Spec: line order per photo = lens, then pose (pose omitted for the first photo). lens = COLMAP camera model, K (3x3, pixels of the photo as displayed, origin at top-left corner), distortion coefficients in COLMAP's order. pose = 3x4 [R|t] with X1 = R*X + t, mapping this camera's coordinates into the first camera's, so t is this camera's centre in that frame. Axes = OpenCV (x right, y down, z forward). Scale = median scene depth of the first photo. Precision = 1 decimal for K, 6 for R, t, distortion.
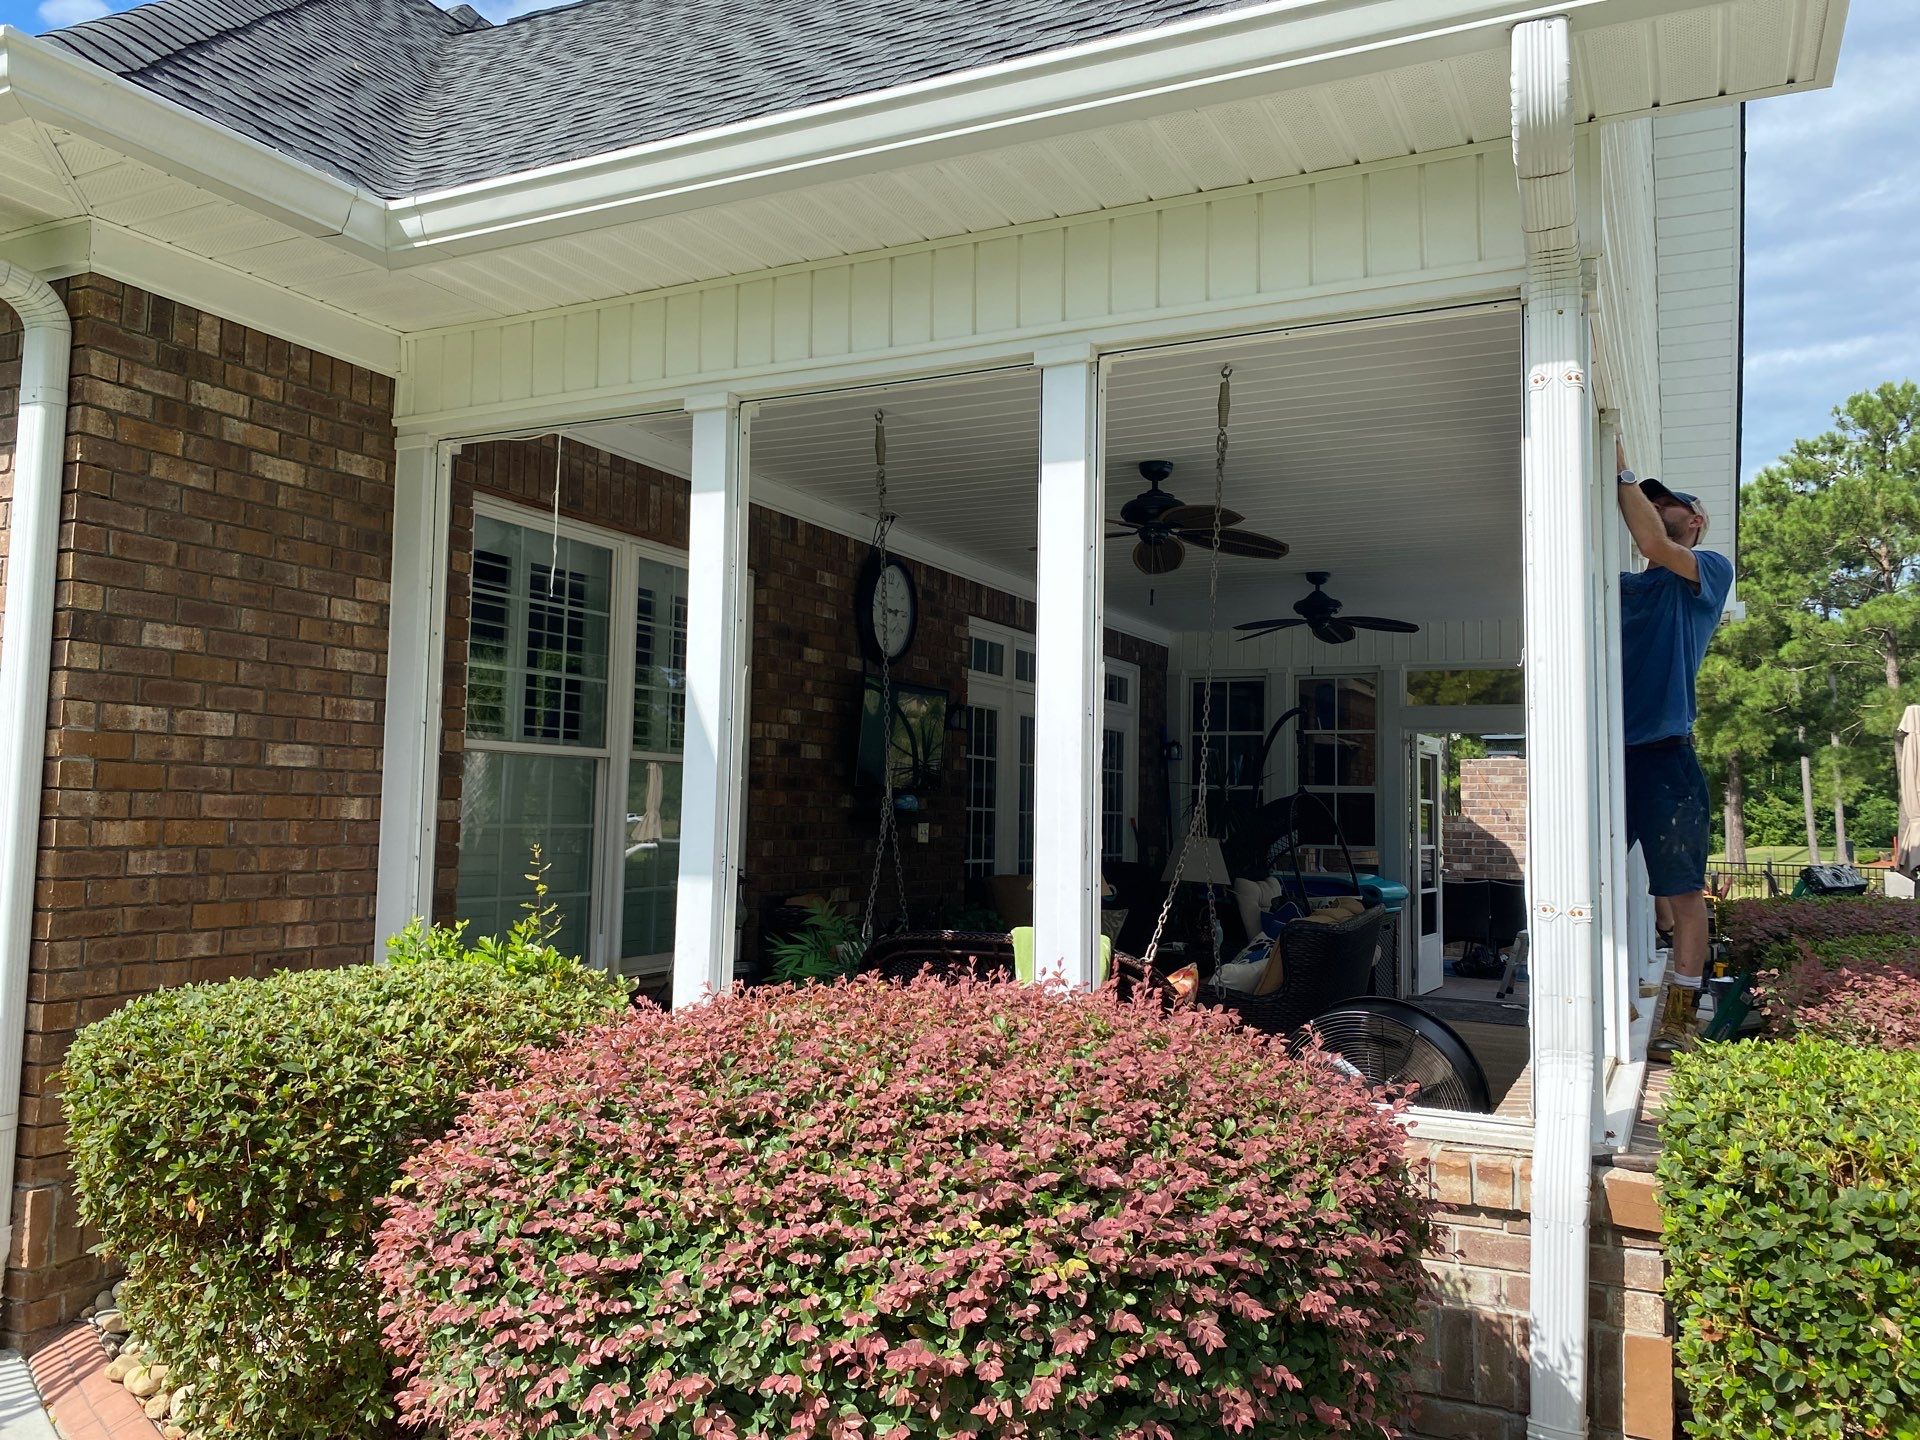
lens RADIAL K [[1471.6, 0, 959.3], [0, 1471.6, 720.0], [0, 0, 1]] dist [0.024537, -0.024312]
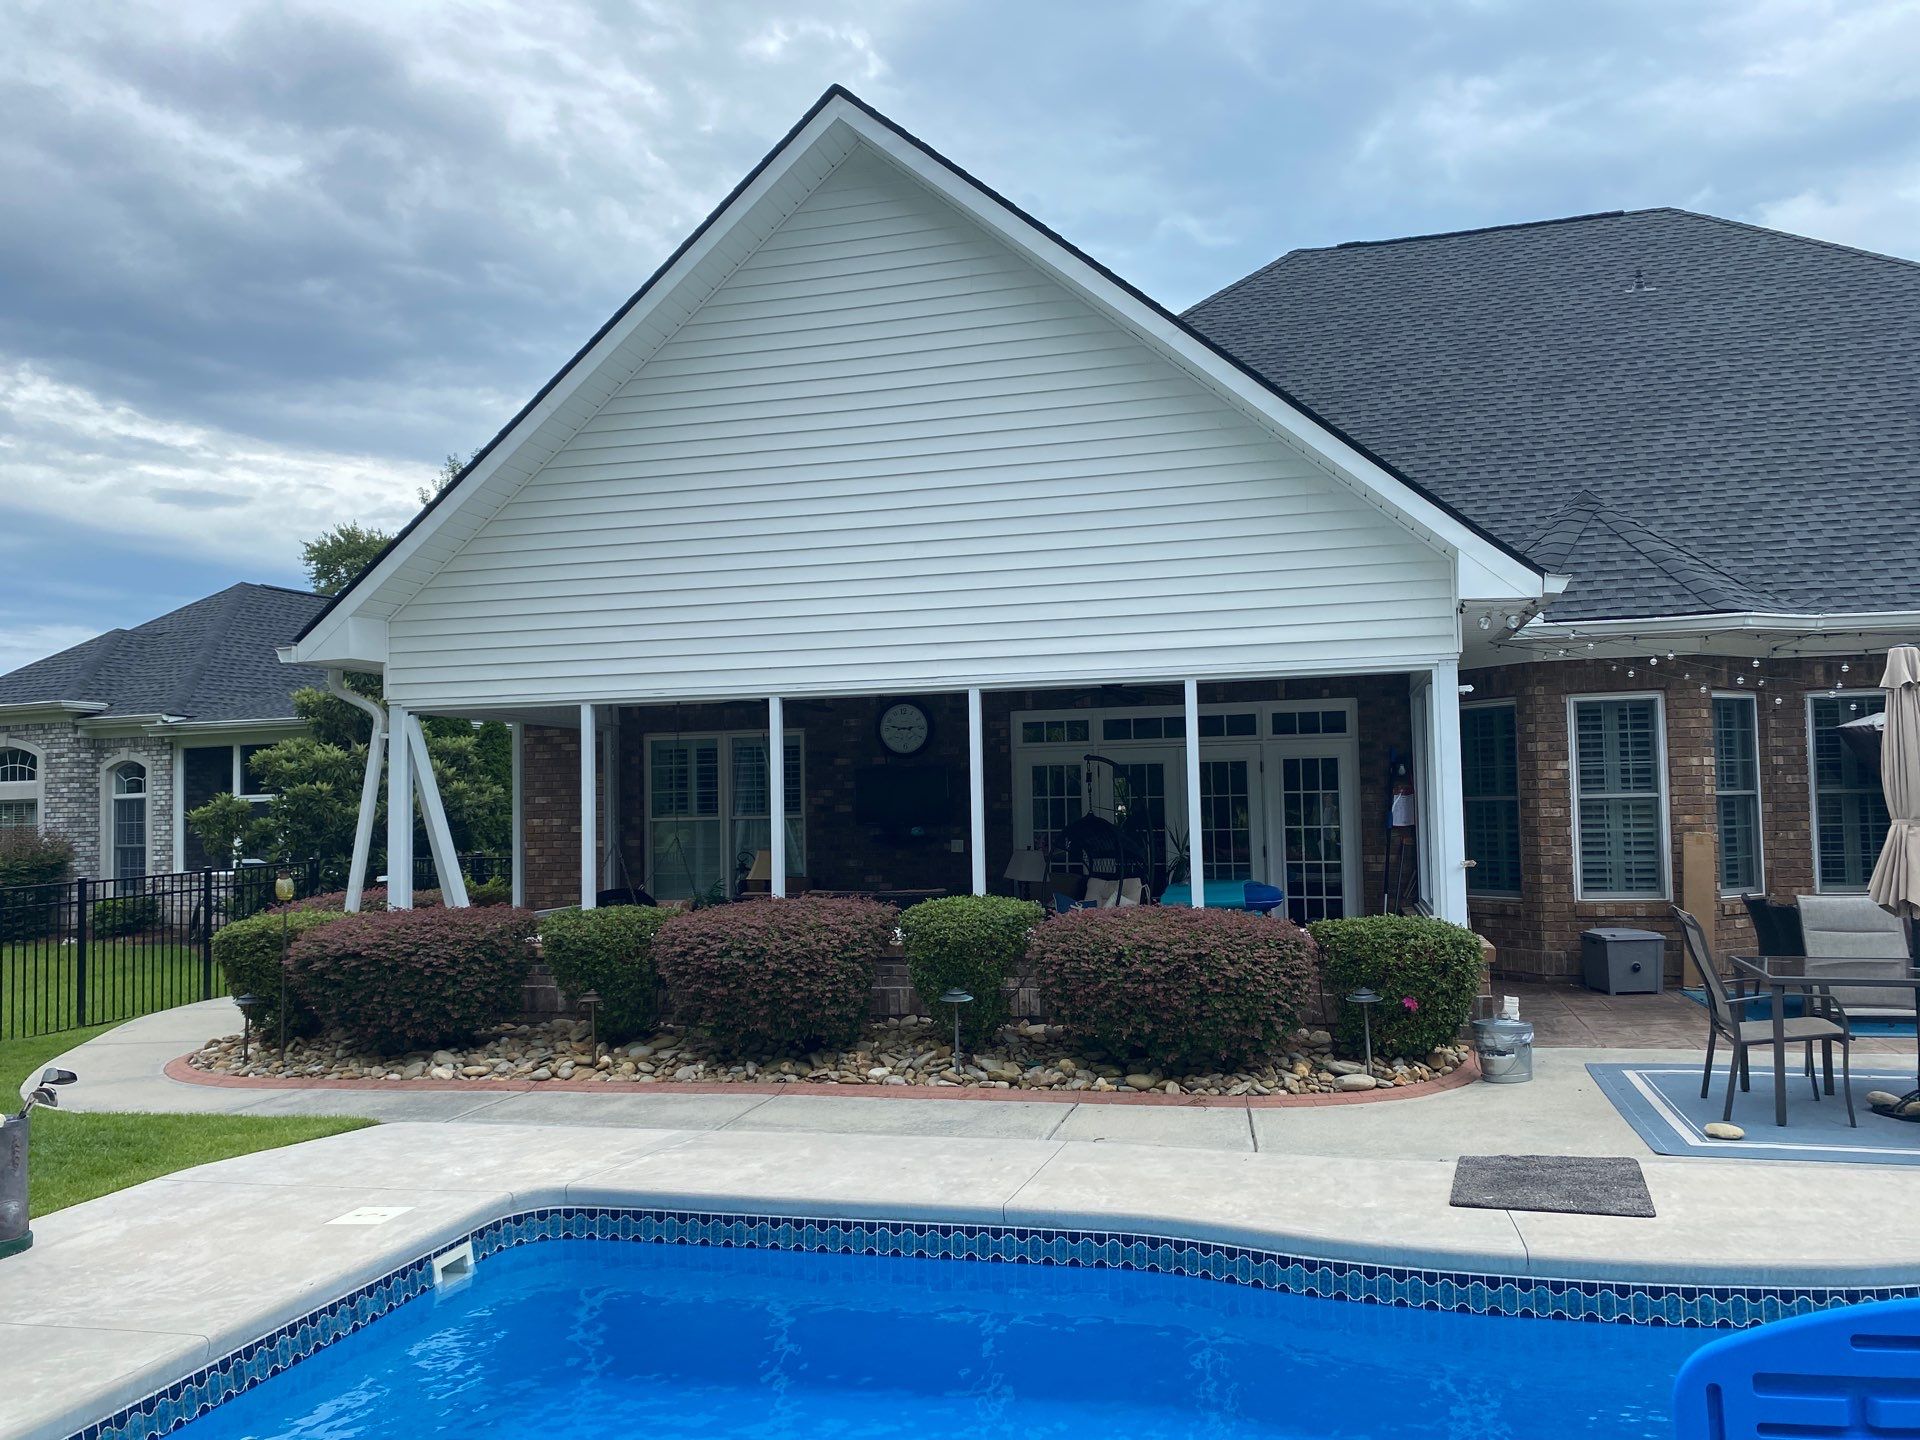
lens RADIAL K [[1471.6, 0, 956.1], [0, 1471.6, 724.5], [0, 0, 1]] dist [0.024537, -0.024312]
pose [[0.199178, -0.086711, -0.976120, 3.239758], [0.087547, 0.993669, -0.070406, 0.105468], [0.976045, -0.071433, 0.205508, 1.228000]]
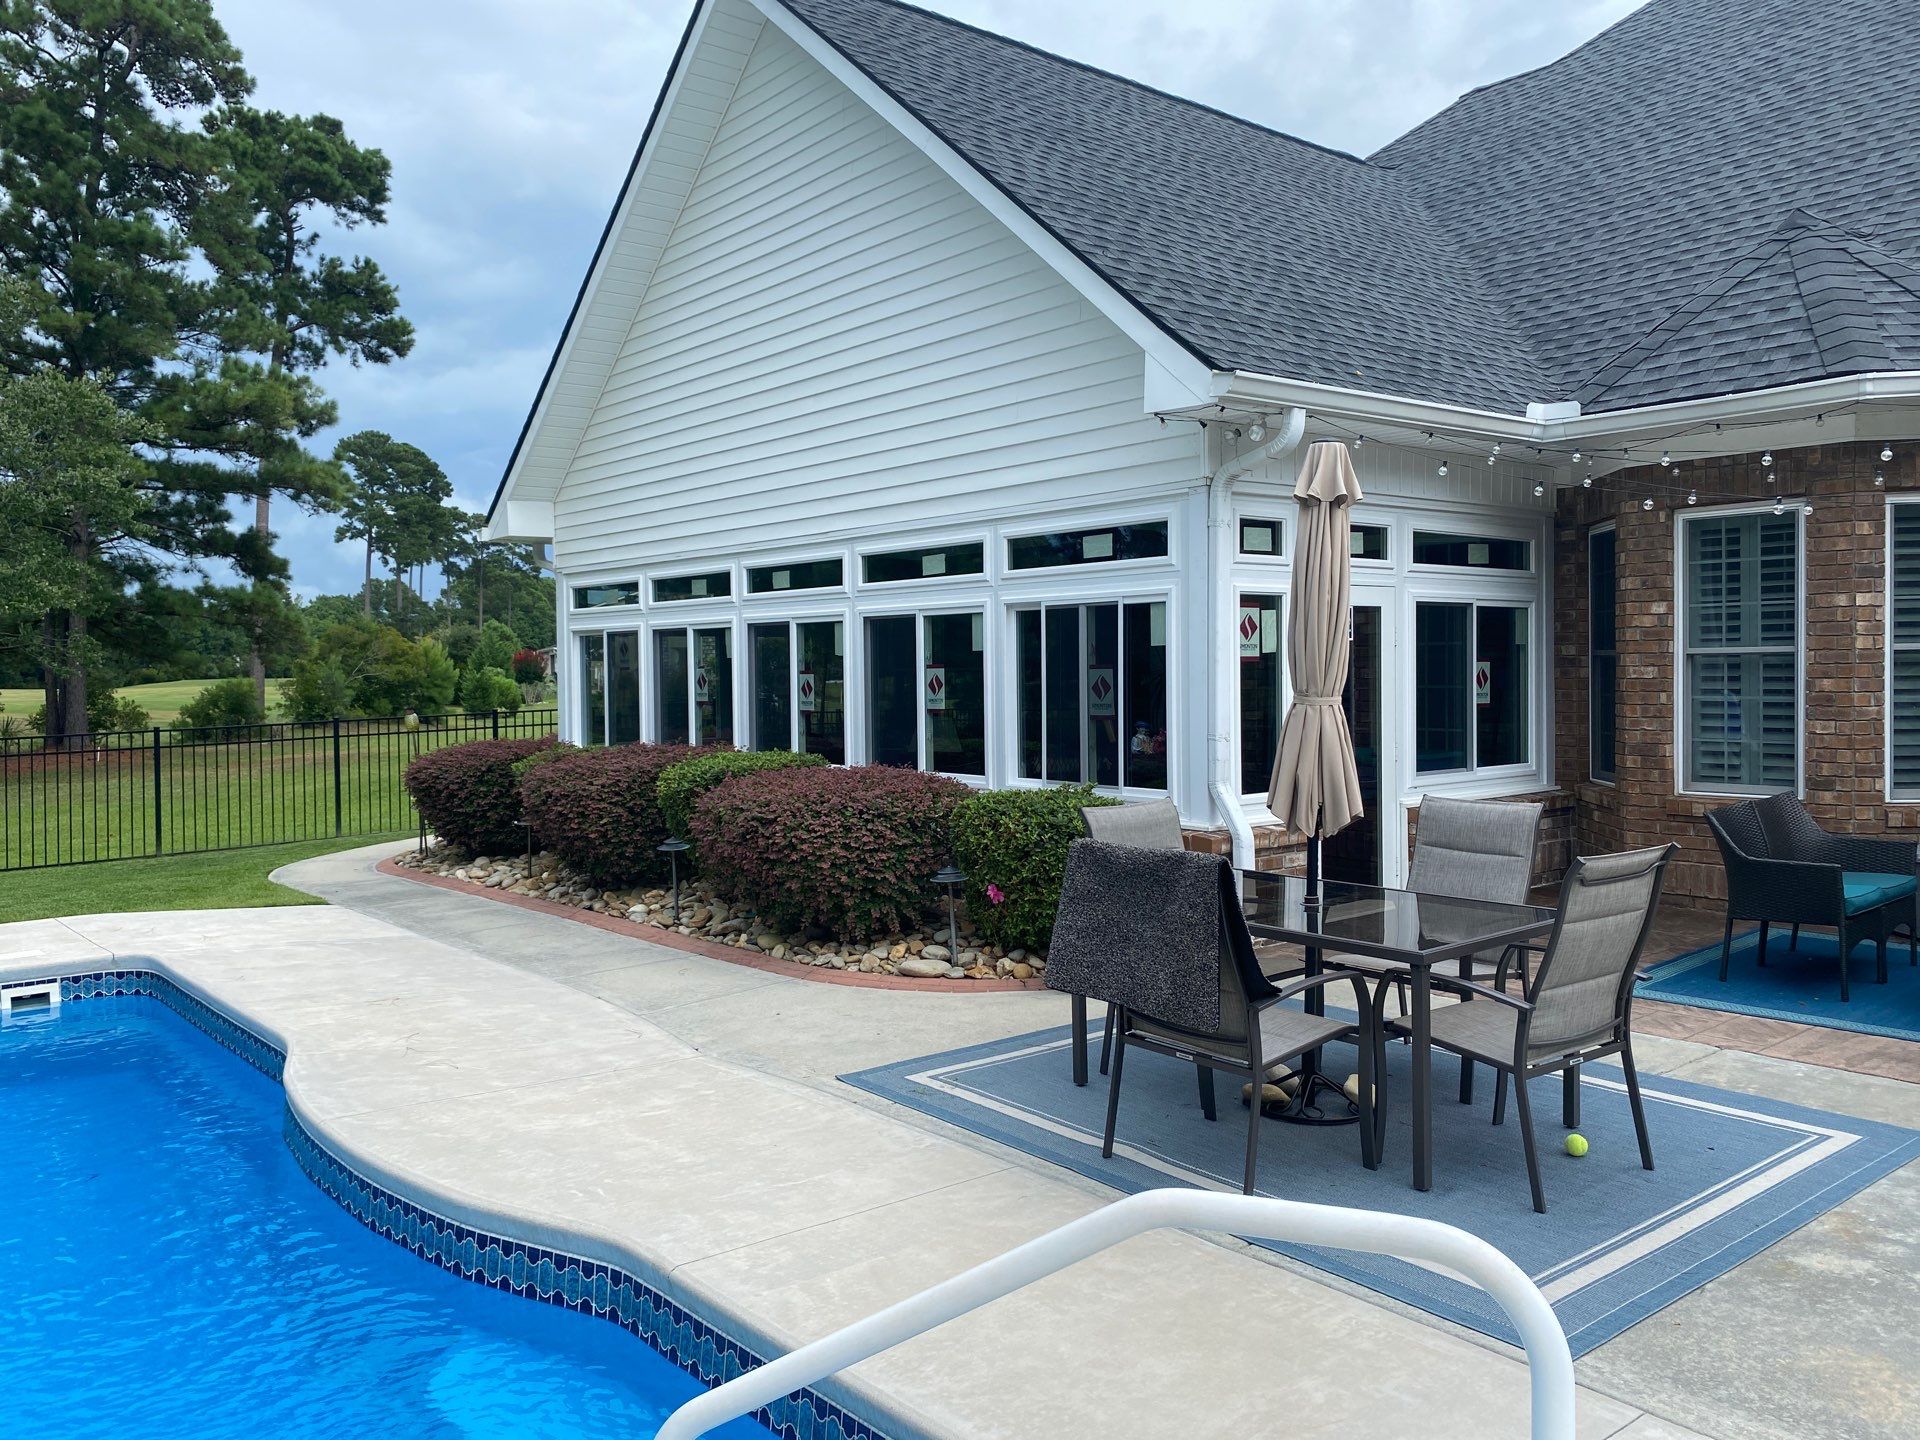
lens RADIAL K [[1471.6, 0, 954.3], [0, 1471.6, 687.3], [0, 0, 1]] dist [0.024537, -0.024312]
pose [[-0.414598, -0.009313, -0.909957, 2.991756], [0.059794, 0.997508, -0.037453, 0.215659], [0.908038, -0.069937, -0.413008, 2.911724]]
